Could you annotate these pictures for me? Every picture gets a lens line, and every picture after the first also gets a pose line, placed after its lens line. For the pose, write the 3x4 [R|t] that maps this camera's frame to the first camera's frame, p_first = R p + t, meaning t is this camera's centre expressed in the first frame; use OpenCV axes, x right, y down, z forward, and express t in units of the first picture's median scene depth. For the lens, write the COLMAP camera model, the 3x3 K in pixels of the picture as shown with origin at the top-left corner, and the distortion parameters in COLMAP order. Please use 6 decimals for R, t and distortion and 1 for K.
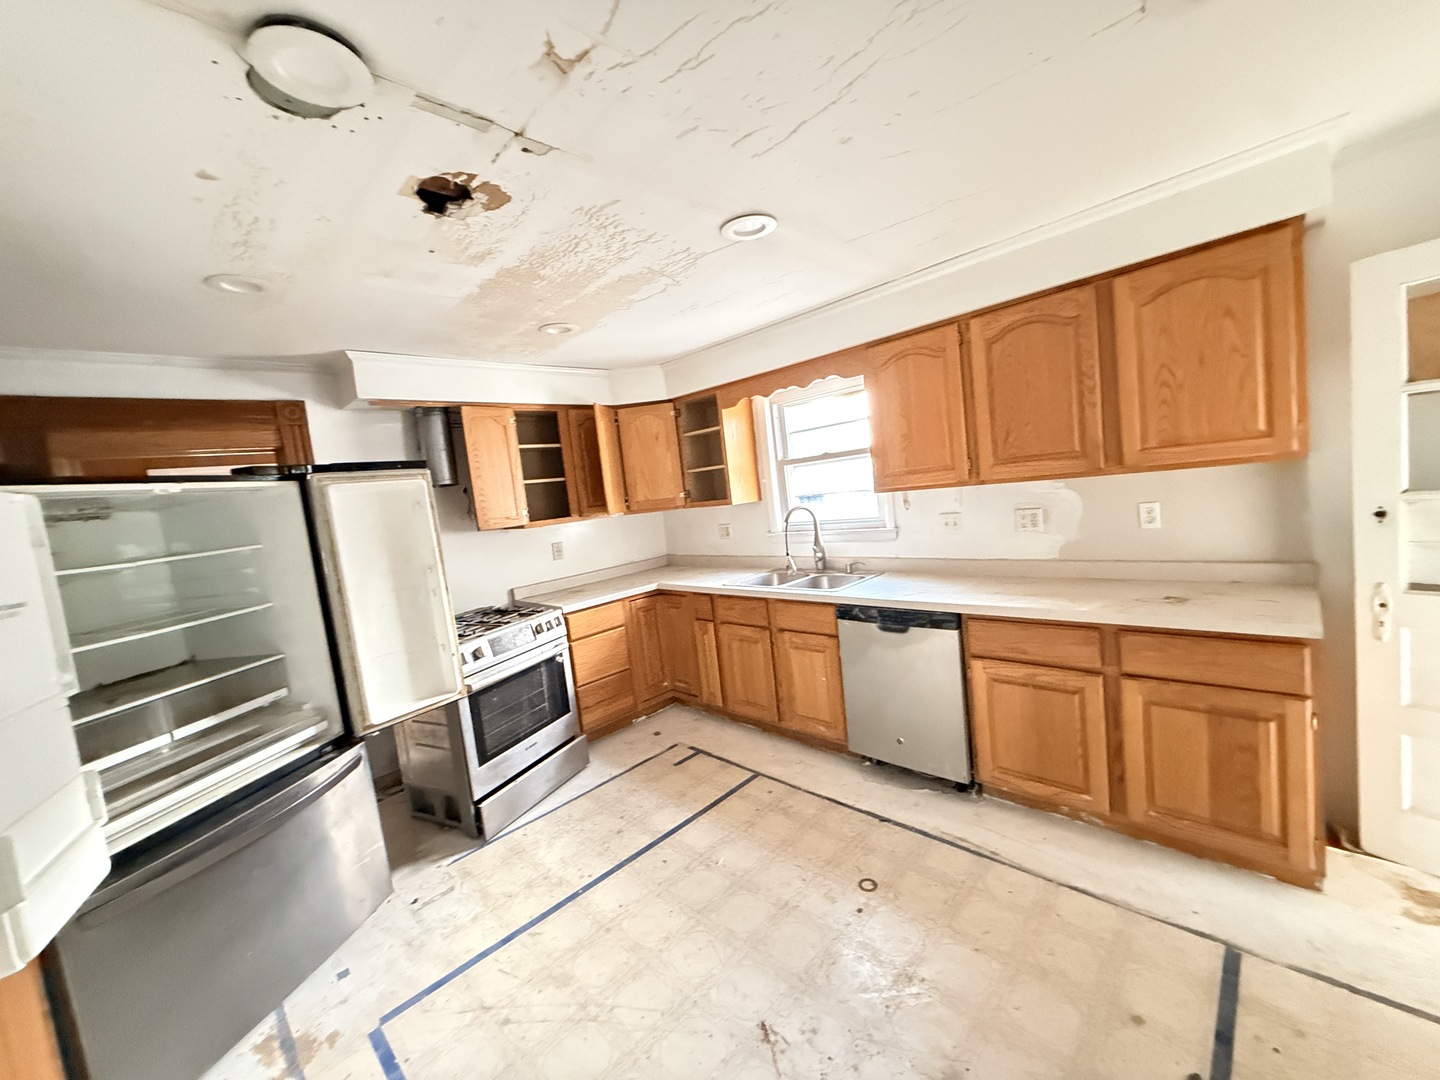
lens RADIAL K [[572.8, 0, 710.6], [0, 572.8, 539.9], [0, 0, 1]] dist [-0.000176, 0.000404]
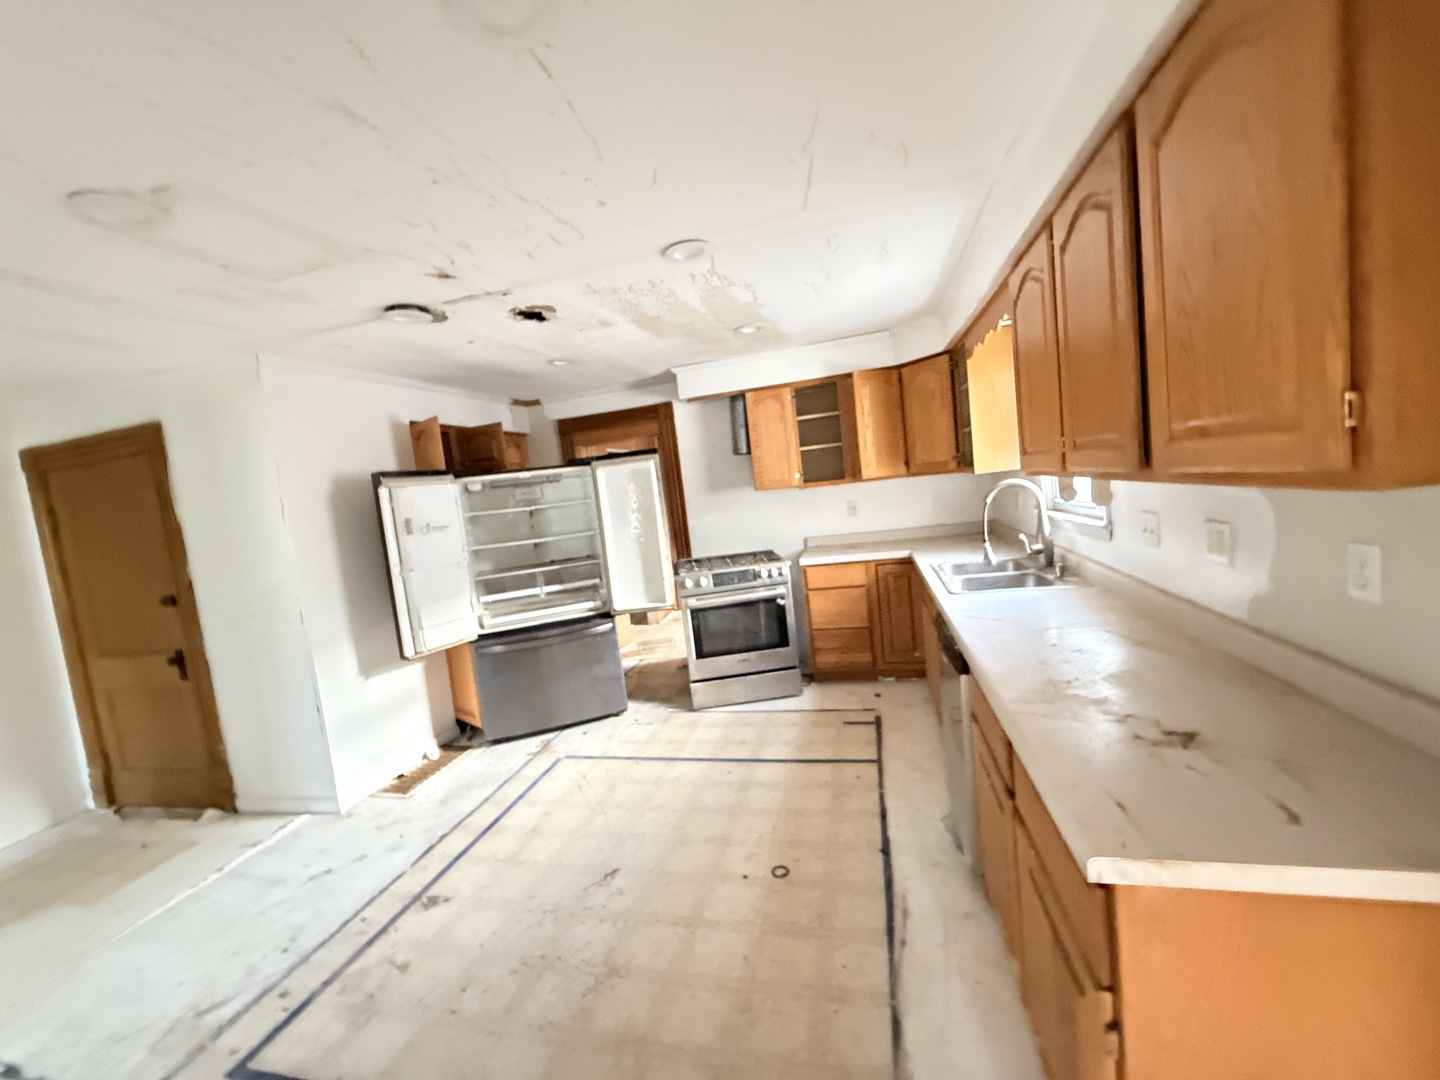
lens RADIAL K [[572.8, 0, 710.2], [0, 572.8, 539.4], [0, 0, 1]] dist [-0.000176, 0.000404]
pose [[0.516758, 0.133083, -0.845725, 0.832208], [-0.021135, 0.989526, 0.142798, -0.114166], [0.855871, -0.055918, 0.514158, 0.324417]]
